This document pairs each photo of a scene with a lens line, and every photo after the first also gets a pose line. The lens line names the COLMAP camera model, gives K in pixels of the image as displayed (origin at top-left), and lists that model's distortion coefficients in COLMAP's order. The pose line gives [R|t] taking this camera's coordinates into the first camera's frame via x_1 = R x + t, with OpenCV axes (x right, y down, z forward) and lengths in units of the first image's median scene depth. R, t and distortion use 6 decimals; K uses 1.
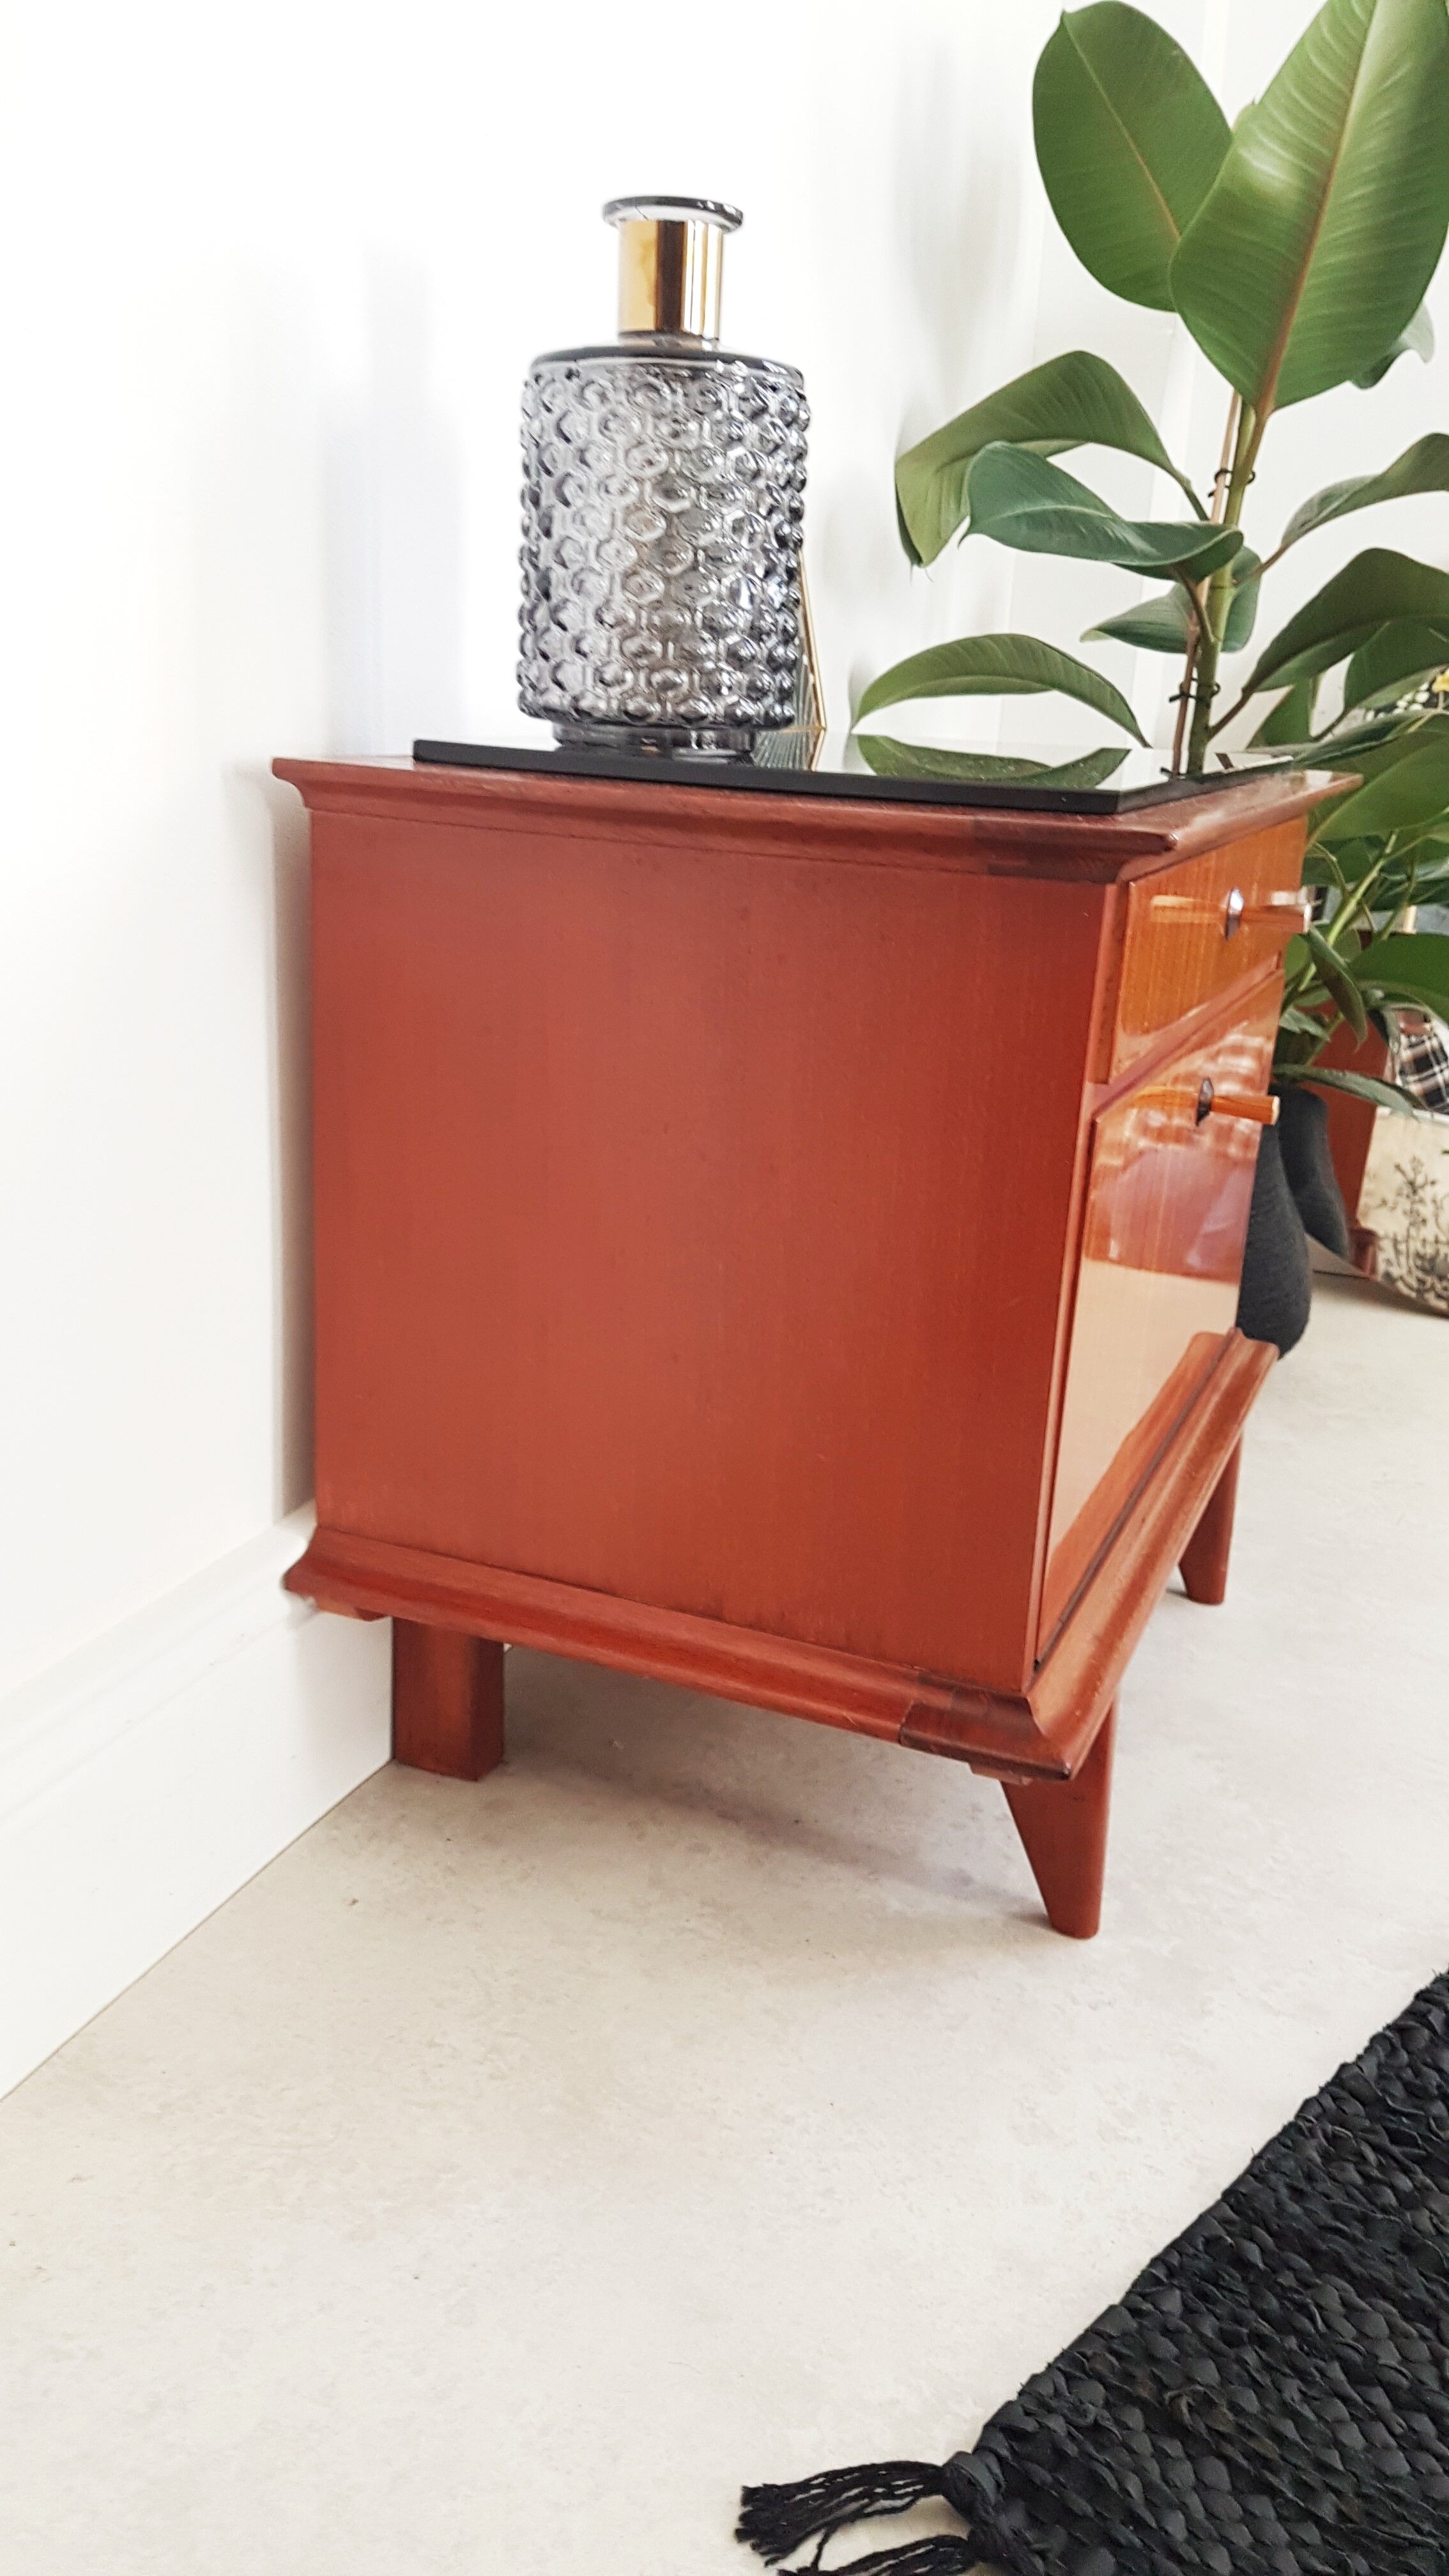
lens RADIAL K [[2046.6, 0, 702.9], [0, 2046.6, 1291.3], [0, 0, 1]] dist [0.017330, -0.095893]
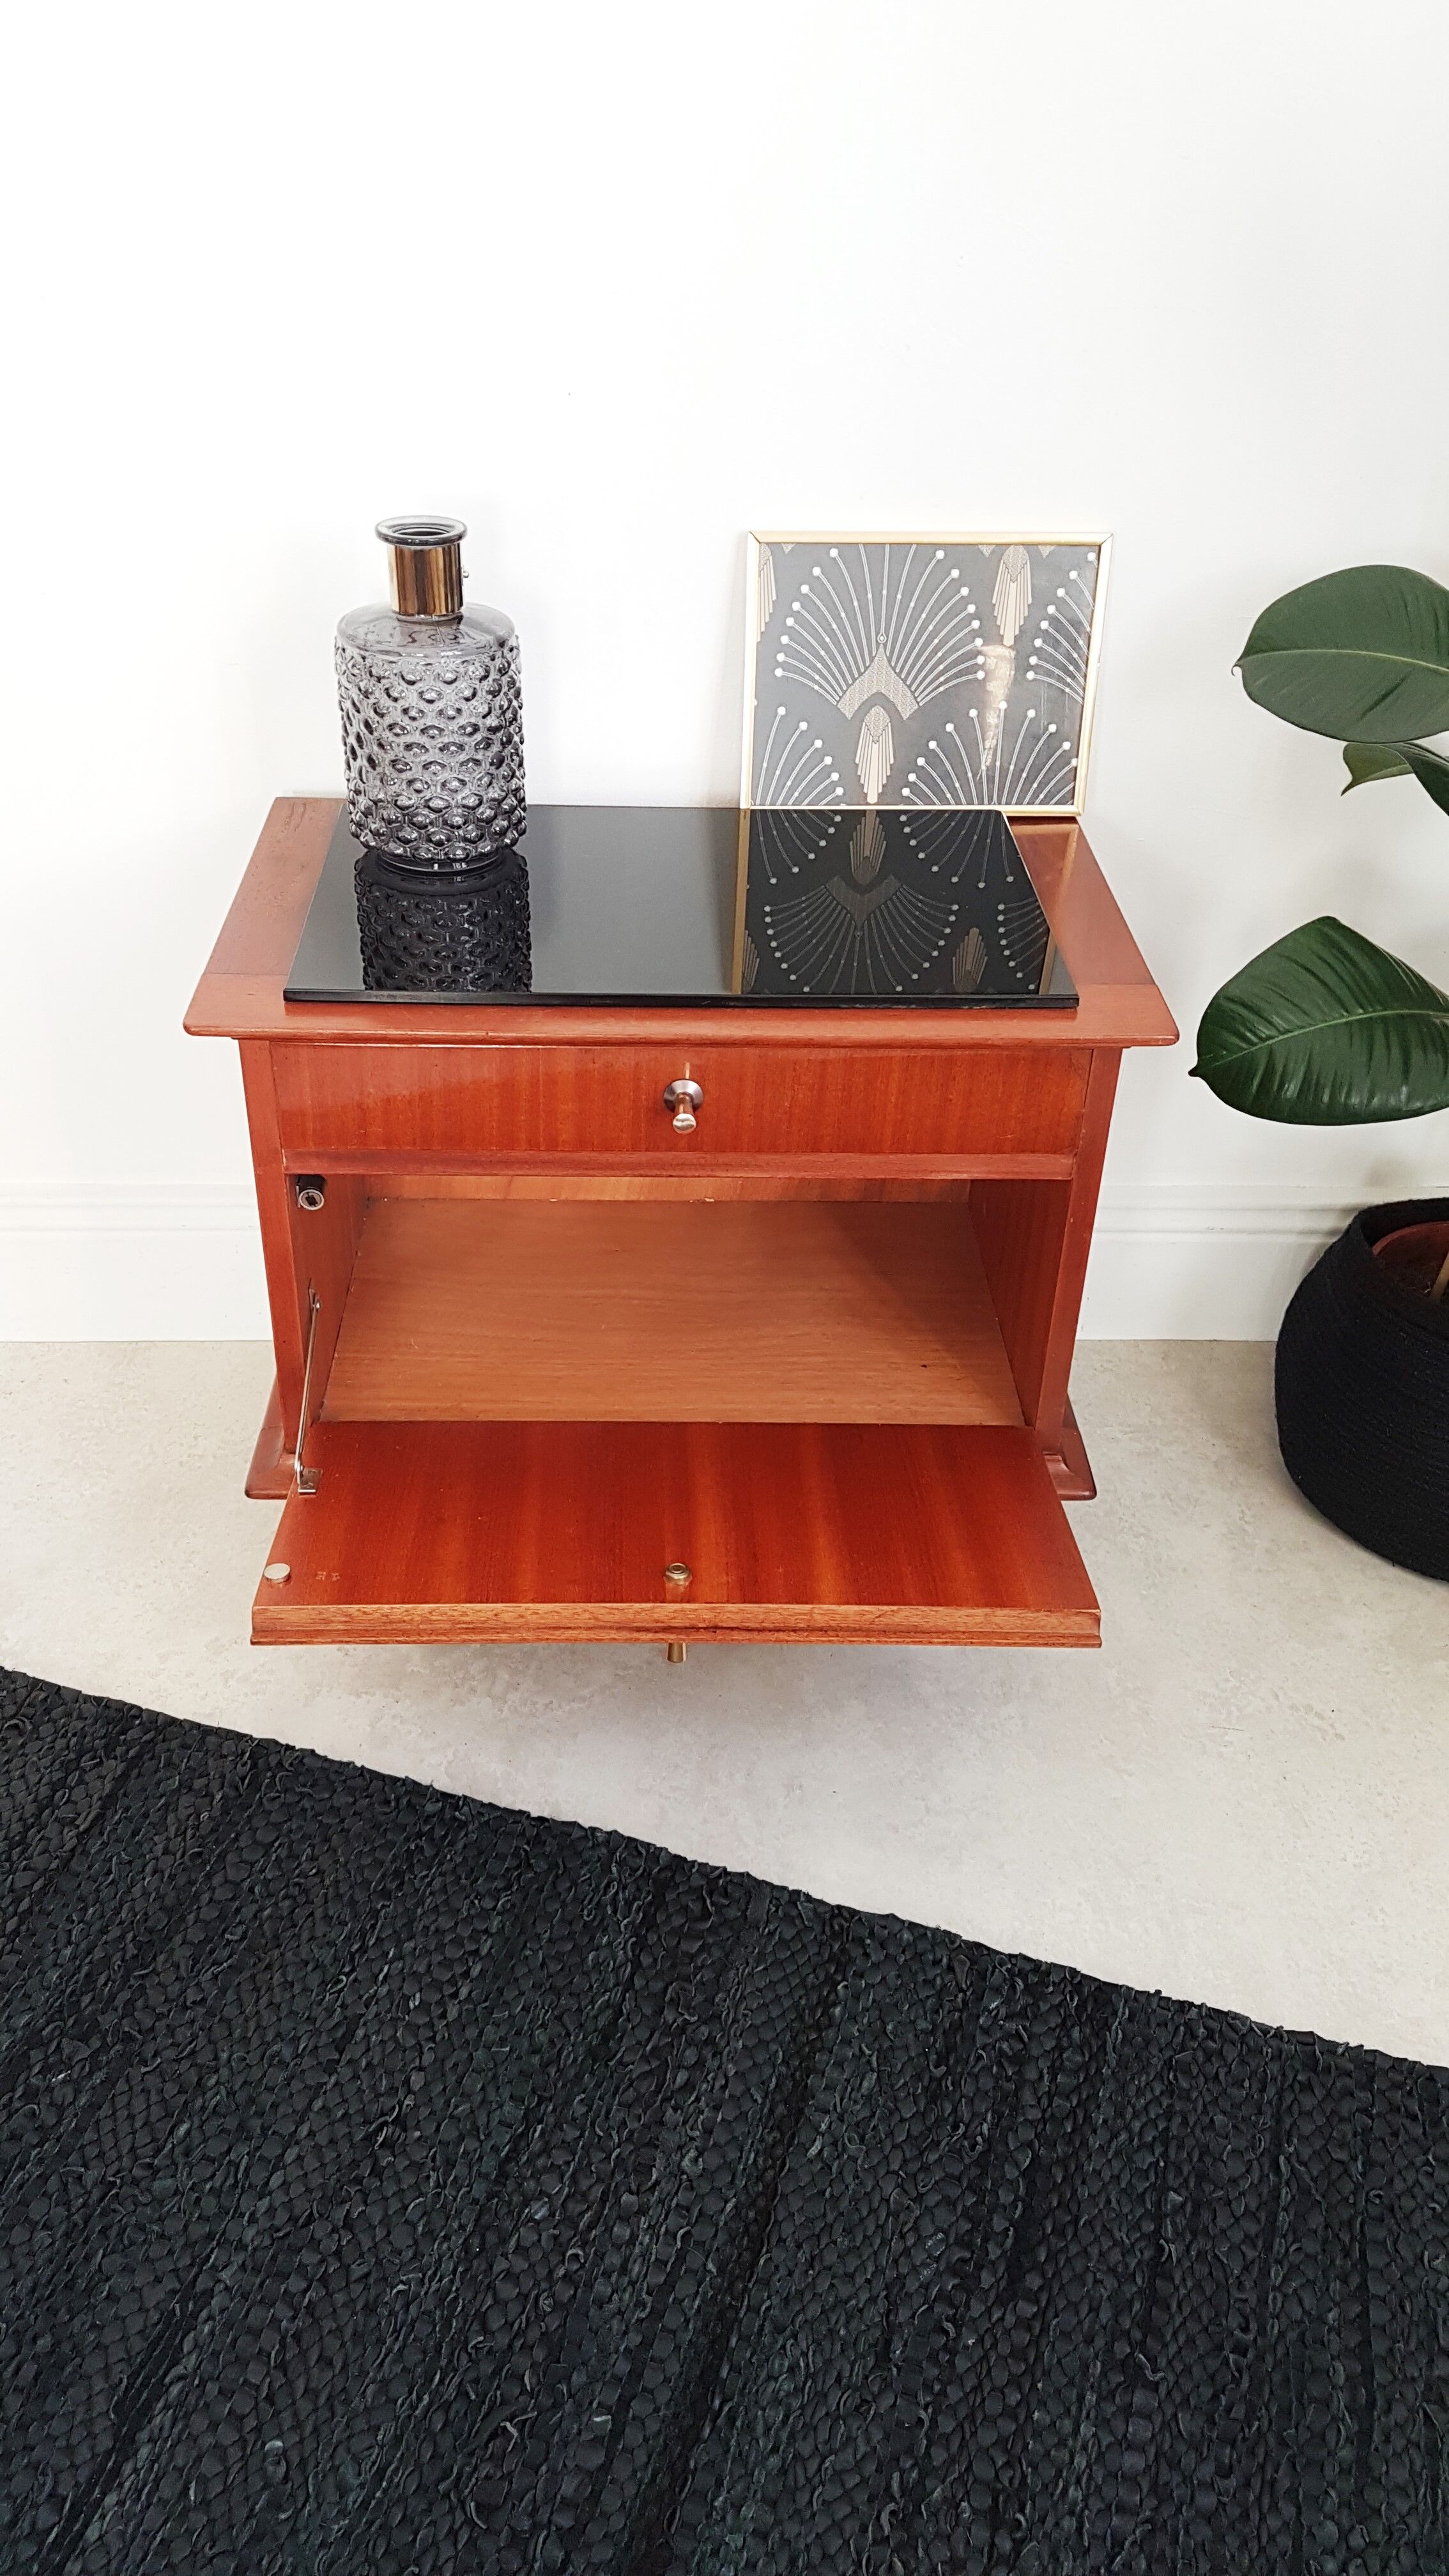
lens RADIAL K [[2046.6, 0, 679.1], [0, 2046.6, 1298.6], [0, 0, 1]] dist [0.017330, -0.095893]
pose [[0.402867, 0.507177, -0.761886, 1.372515], [-0.264661, 0.861419, 0.433488, -0.667924], [0.876158, 0.027003, 0.481267, 0.414422]]
